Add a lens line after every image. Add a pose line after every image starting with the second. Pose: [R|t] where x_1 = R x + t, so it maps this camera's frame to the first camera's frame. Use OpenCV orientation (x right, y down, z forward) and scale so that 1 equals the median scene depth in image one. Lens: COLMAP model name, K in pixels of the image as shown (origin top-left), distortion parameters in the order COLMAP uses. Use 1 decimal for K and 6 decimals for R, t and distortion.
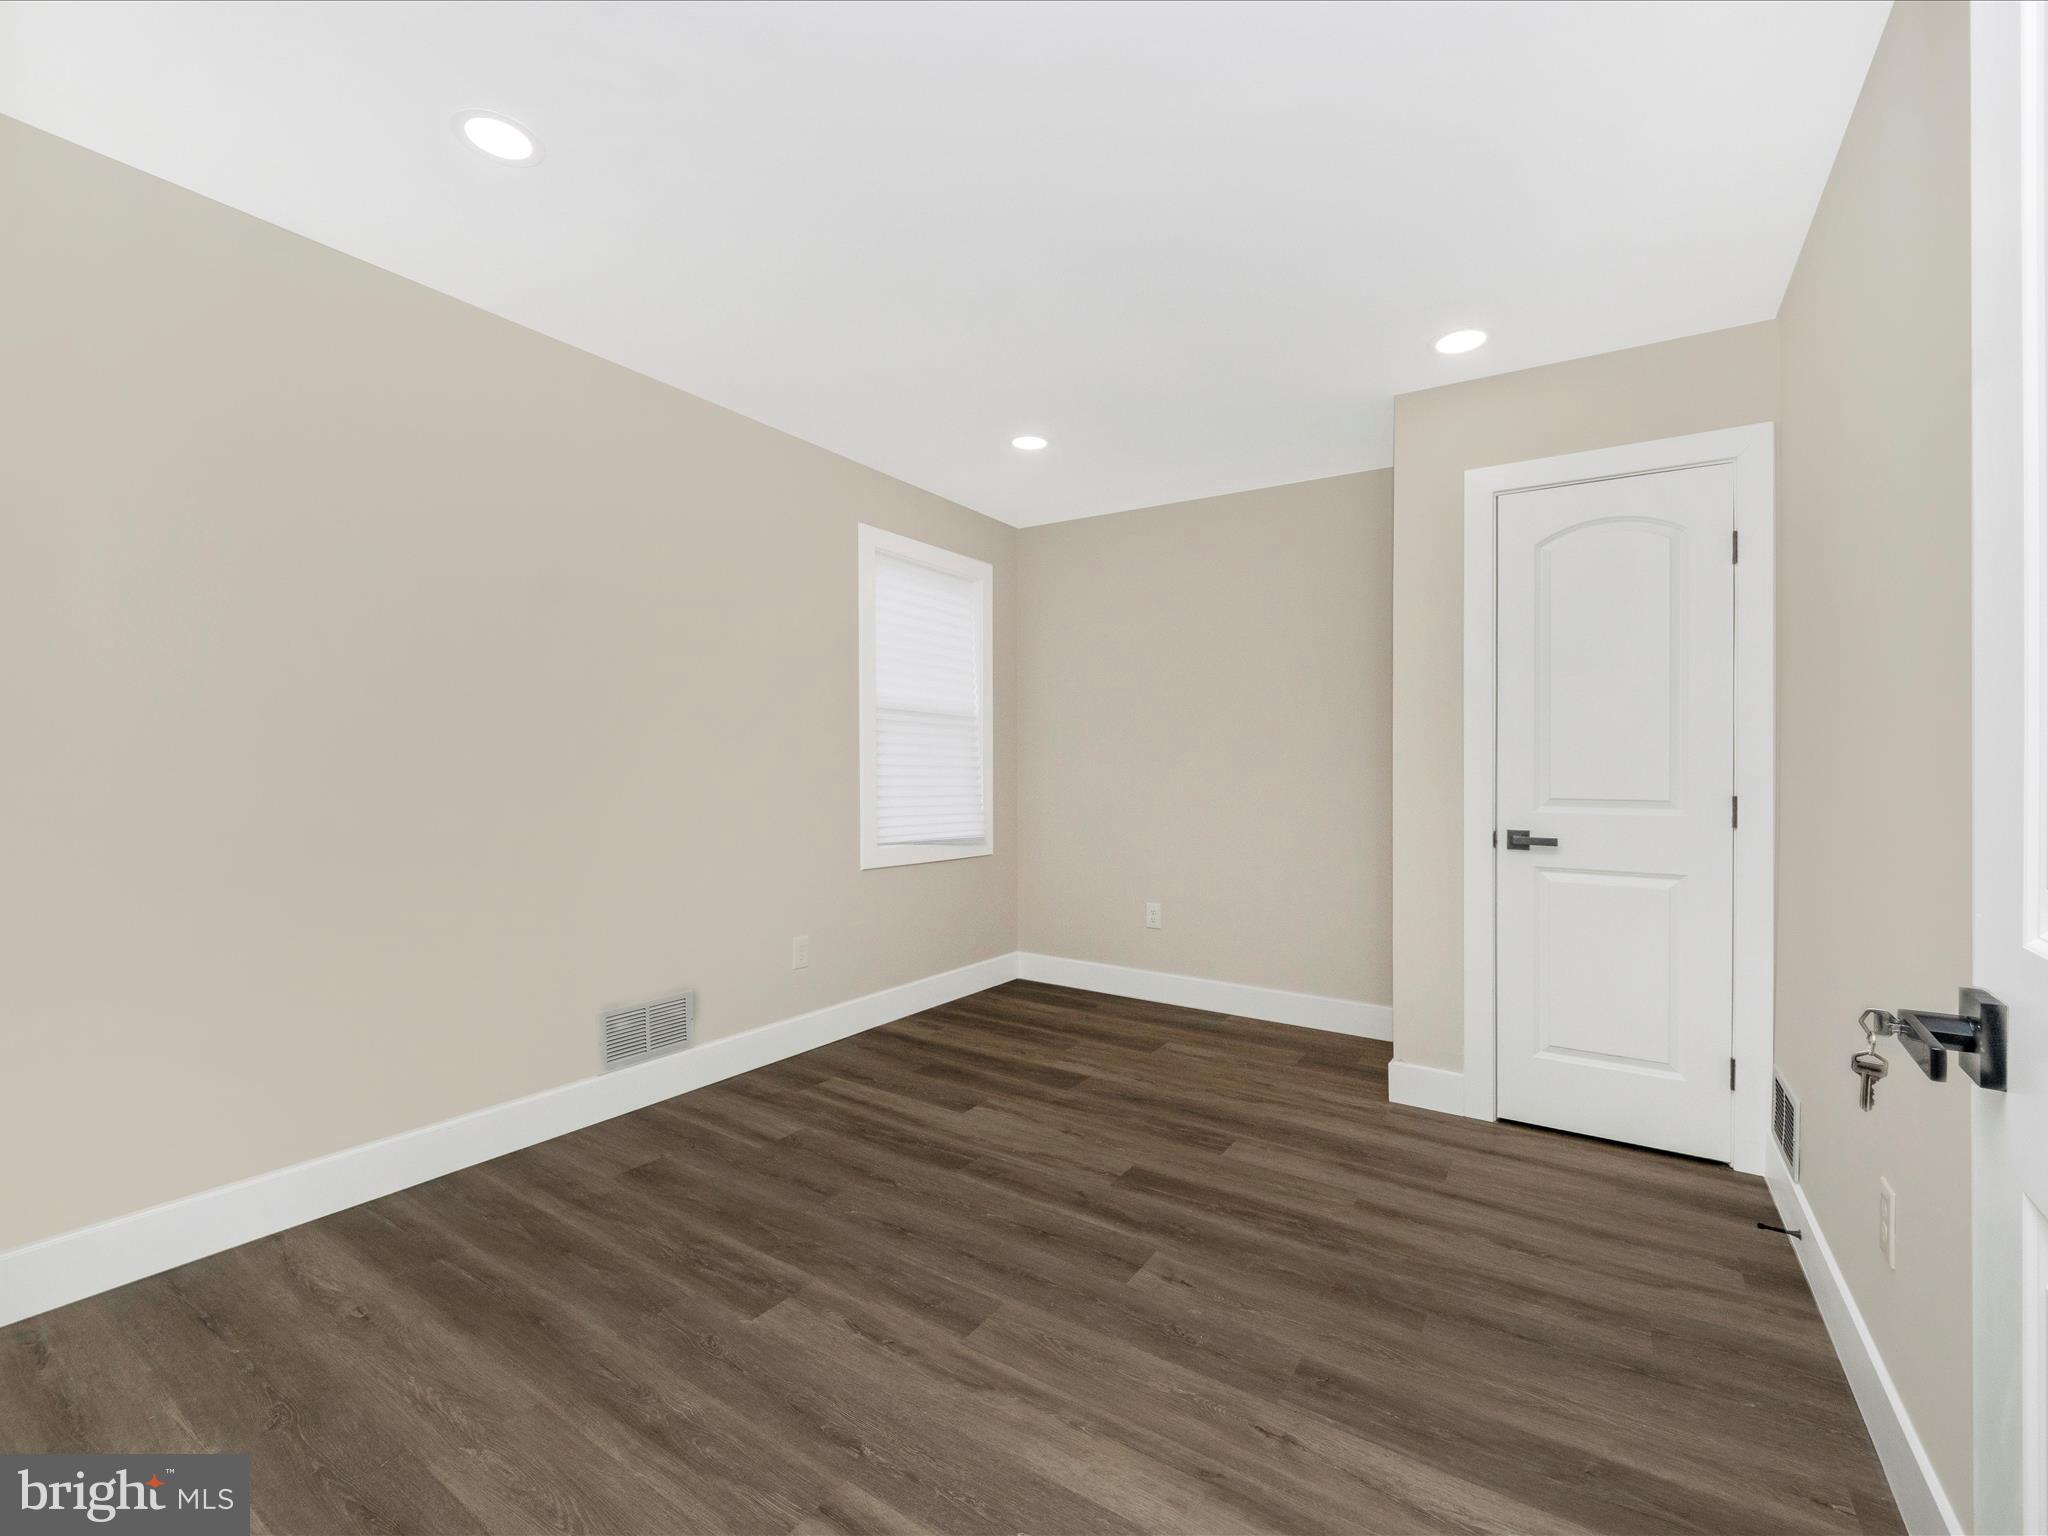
lens RADIAL K [[876.1, 0, 1024.0], [0, 876.1, 768.0], [0, 0, 1]] dist [0.023555, -0.010419]
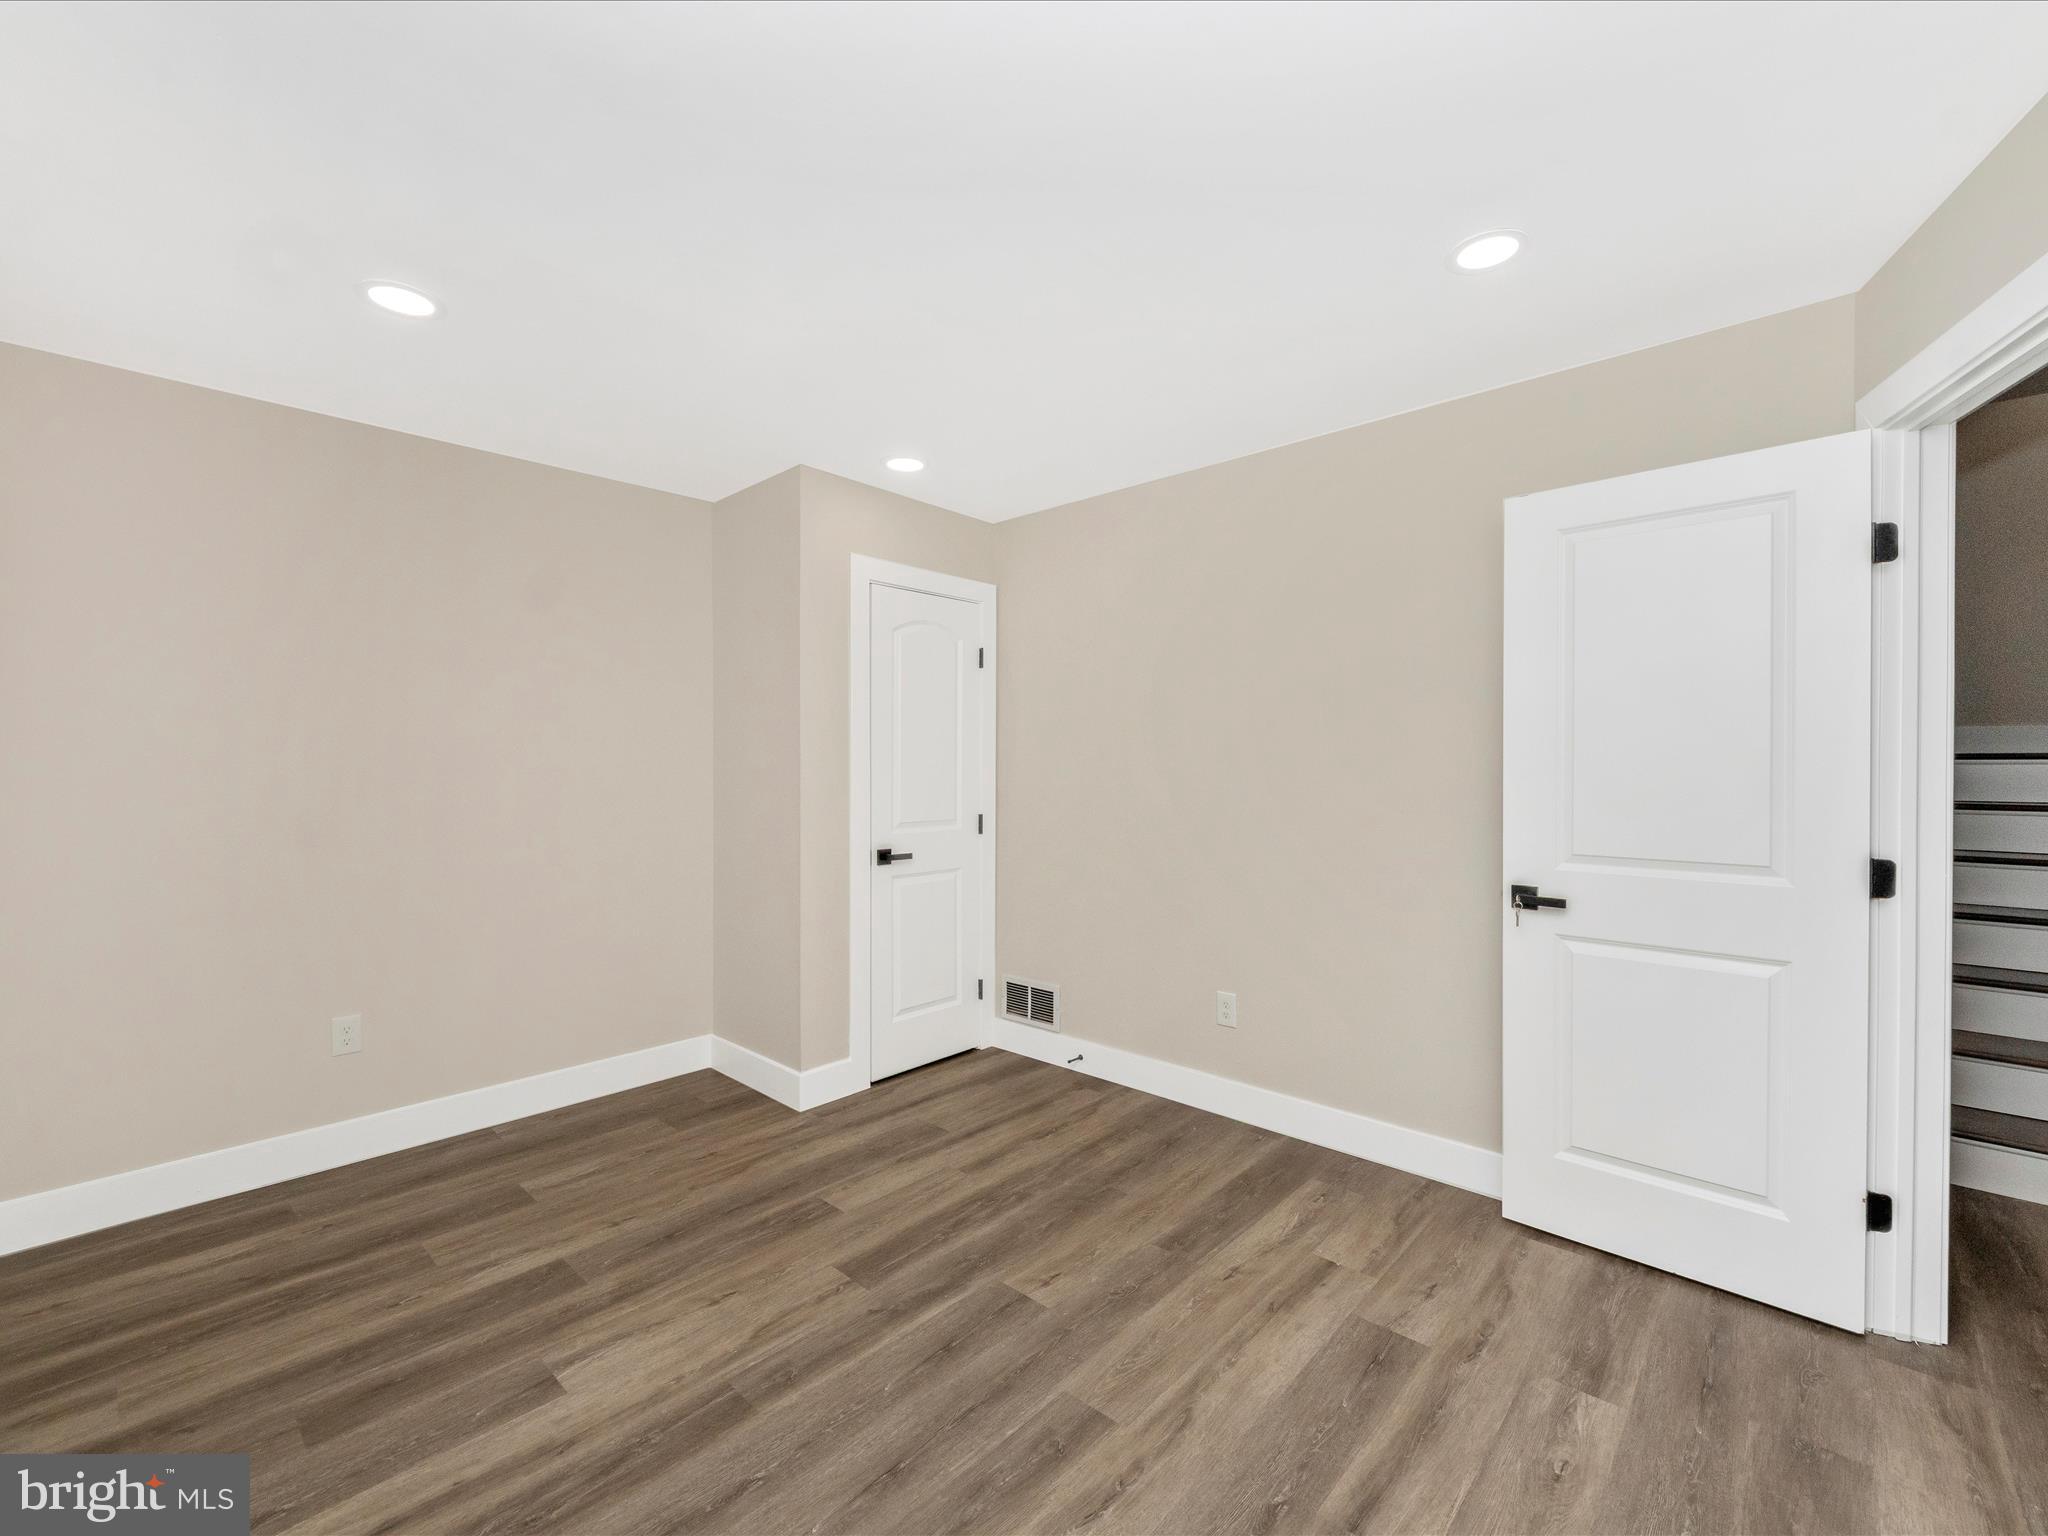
lens RADIAL K [[873.3, 0, 1050.4], [0, 873.3, 759.1], [0, 0, 1]] dist [0.015646, -0.011969]
pose [[0.147465, -0.003114, 0.989062, -0.731996], [-0.000039, 0.999995, 0.003154, -0.072206], [-0.989067, -0.000504, 0.147464, 0.647803]]
